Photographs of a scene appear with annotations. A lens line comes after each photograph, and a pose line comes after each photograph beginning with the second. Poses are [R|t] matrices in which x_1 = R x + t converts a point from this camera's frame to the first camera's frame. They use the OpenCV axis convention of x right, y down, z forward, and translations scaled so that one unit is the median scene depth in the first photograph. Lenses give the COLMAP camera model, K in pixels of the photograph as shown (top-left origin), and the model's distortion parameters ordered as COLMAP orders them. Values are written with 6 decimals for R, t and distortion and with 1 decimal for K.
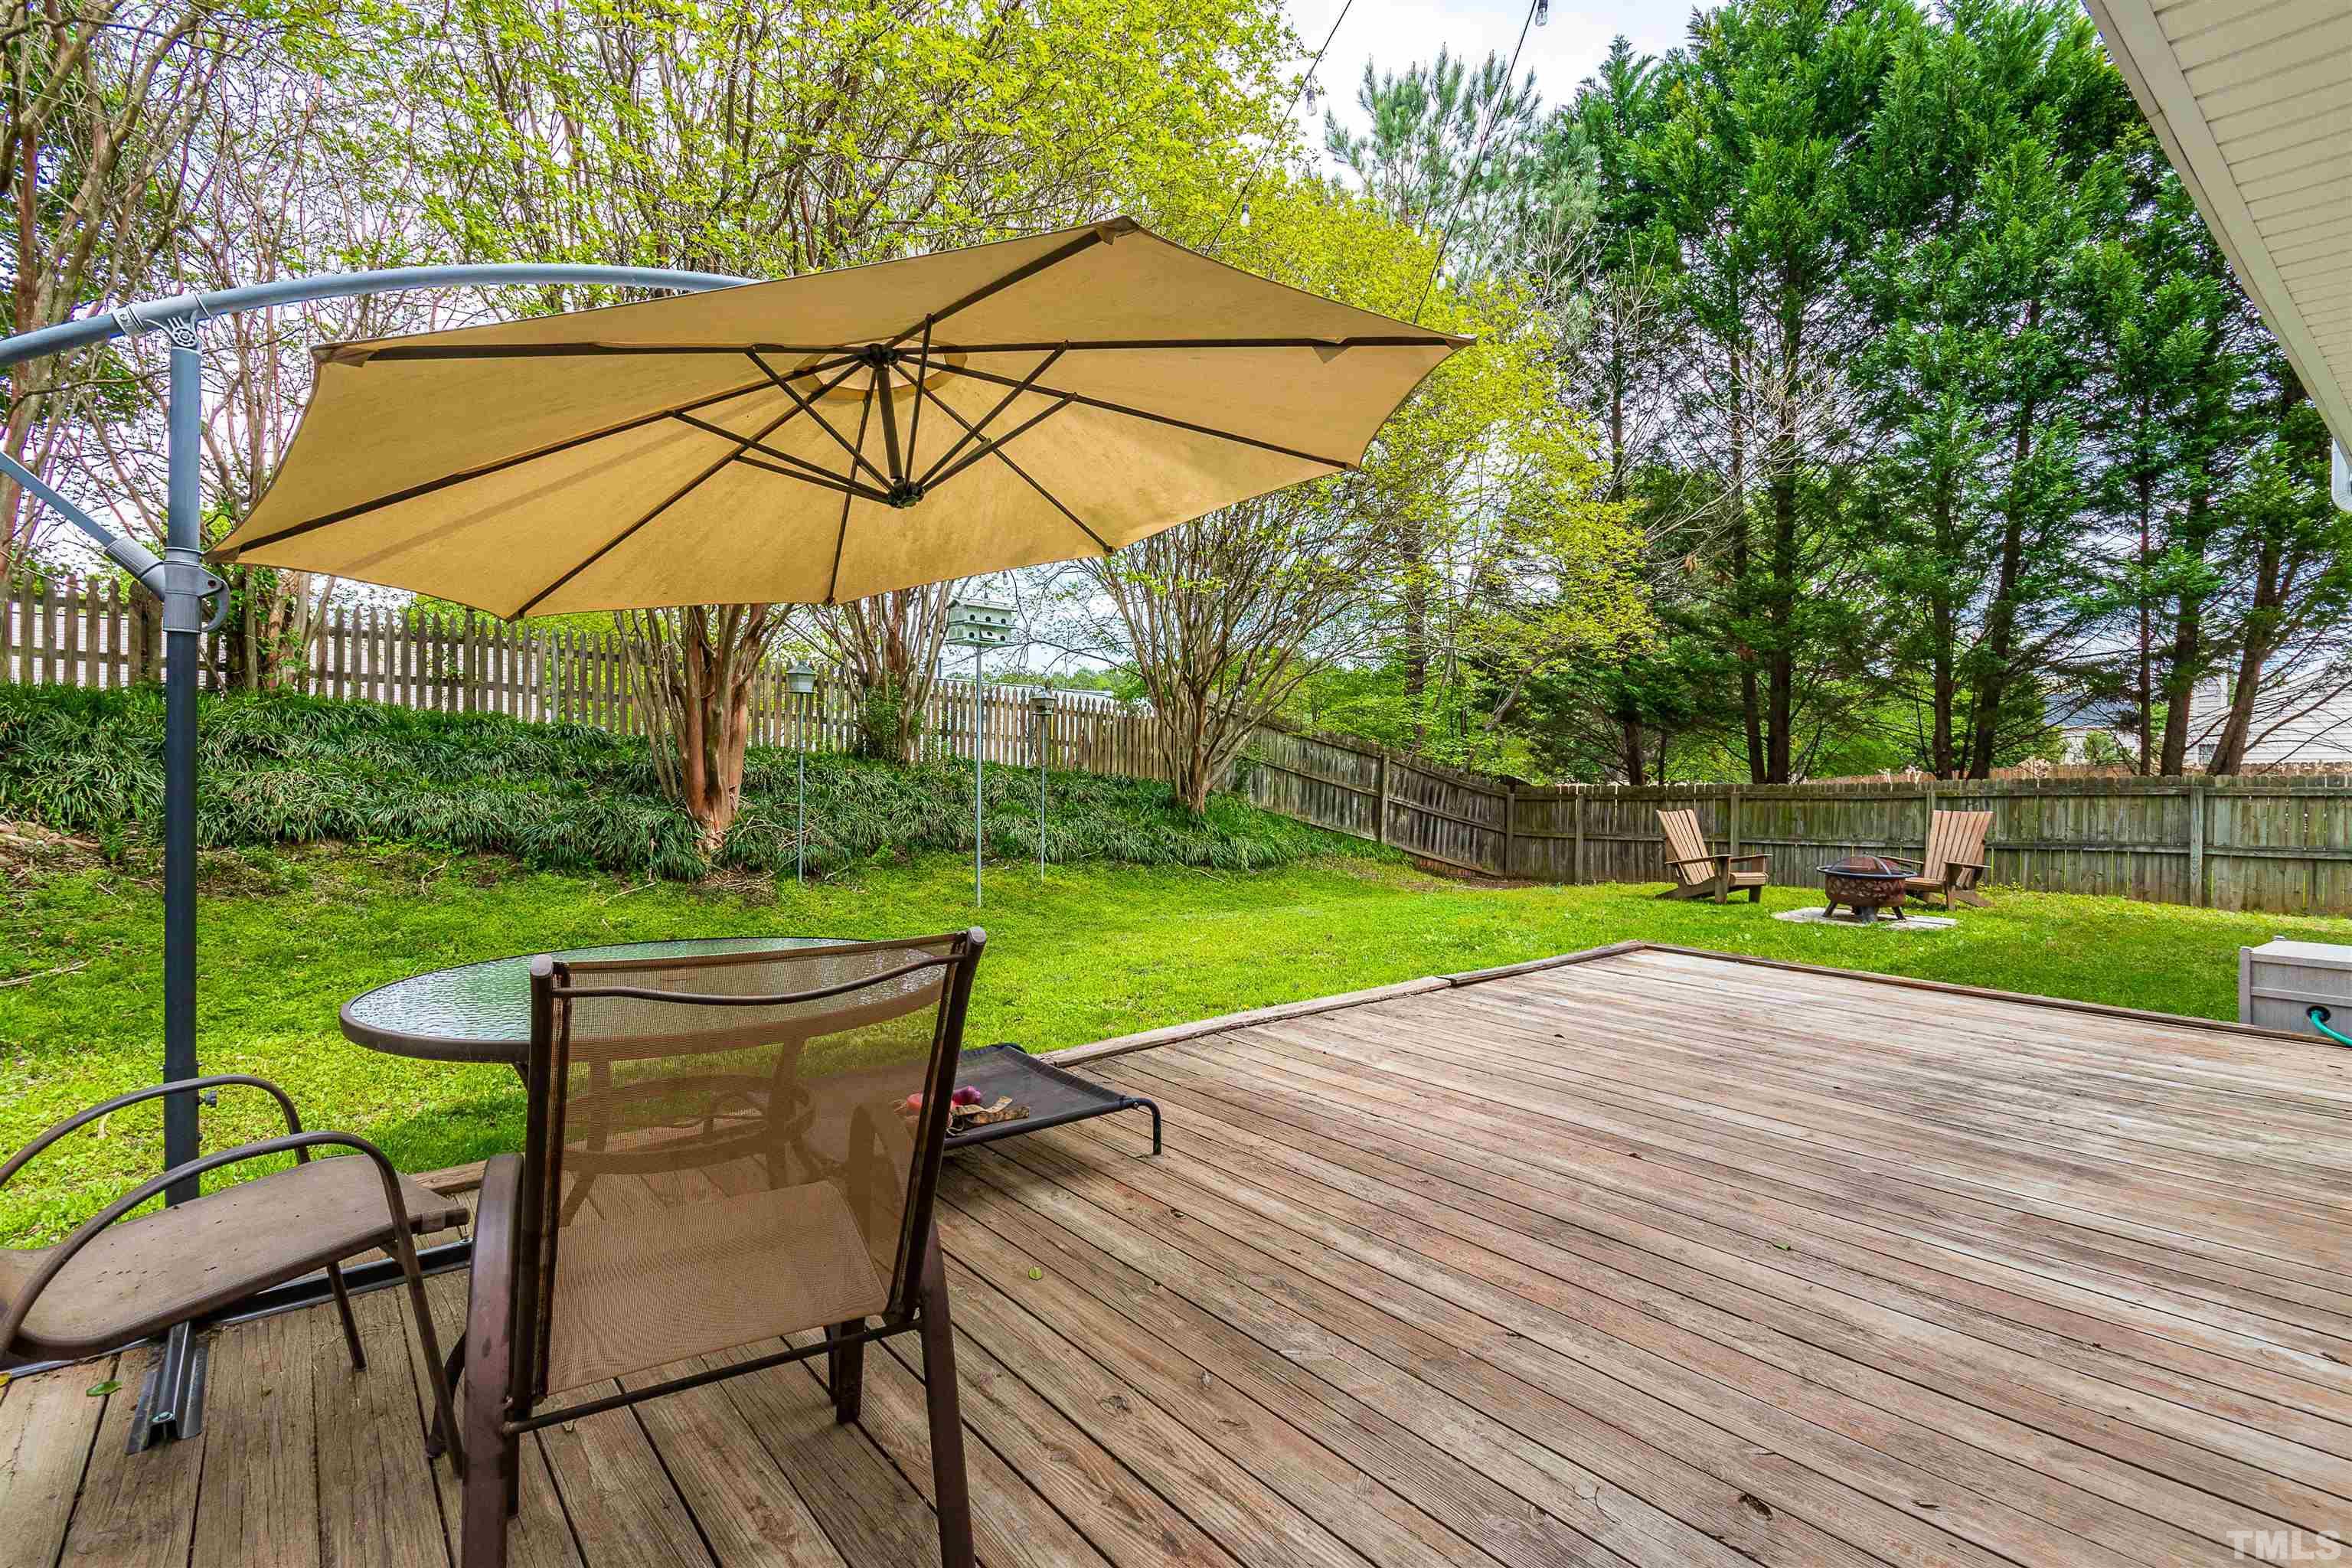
lens RADIAL K [[1088.1, 0, 1171.1], [0, 1088.1, 777.3], [0, 0, 1]] dist [0.004745, 0.000643]
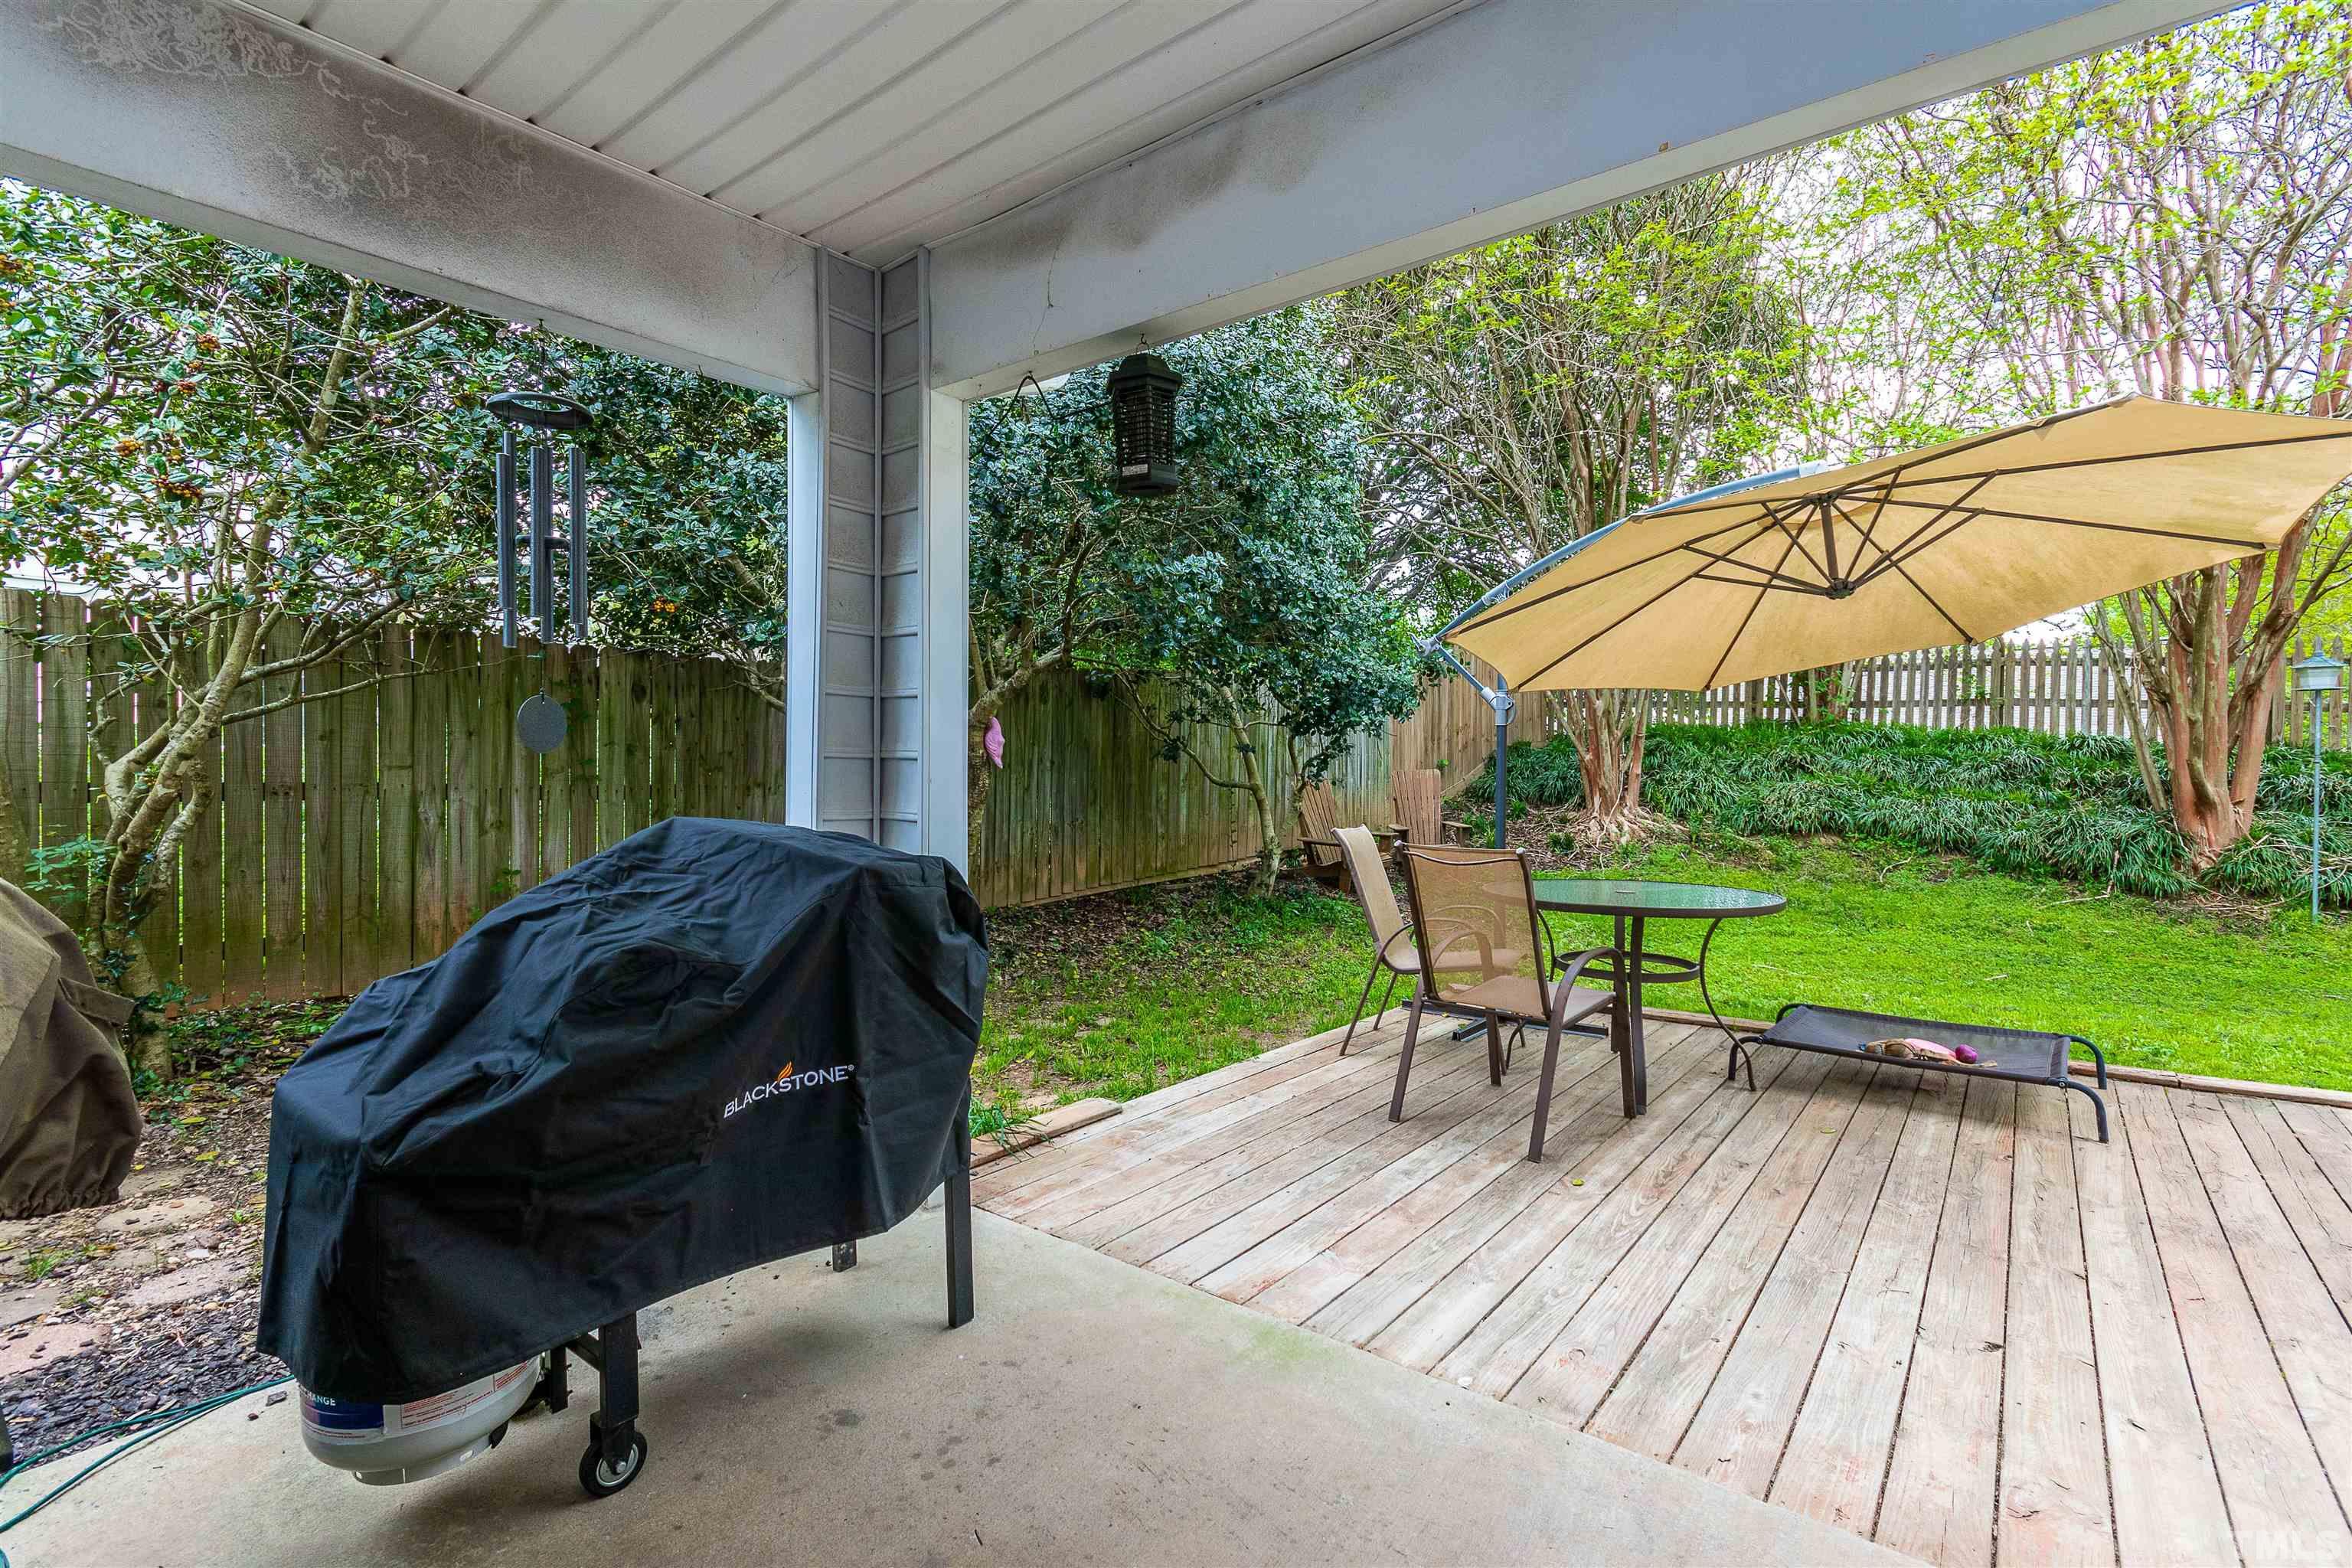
lens RADIAL K [[1088.1, 0, 1171.1], [0, 1088.1, 778.8], [0, 0, 1]] dist [0.004745, 0.000643]
pose [[0.216389, -0.001215, -0.976306, 0.316210], [-0.005218, 0.999984, -0.002401, -0.002447], [0.976293, 0.005614, 0.216379, -0.050854]]
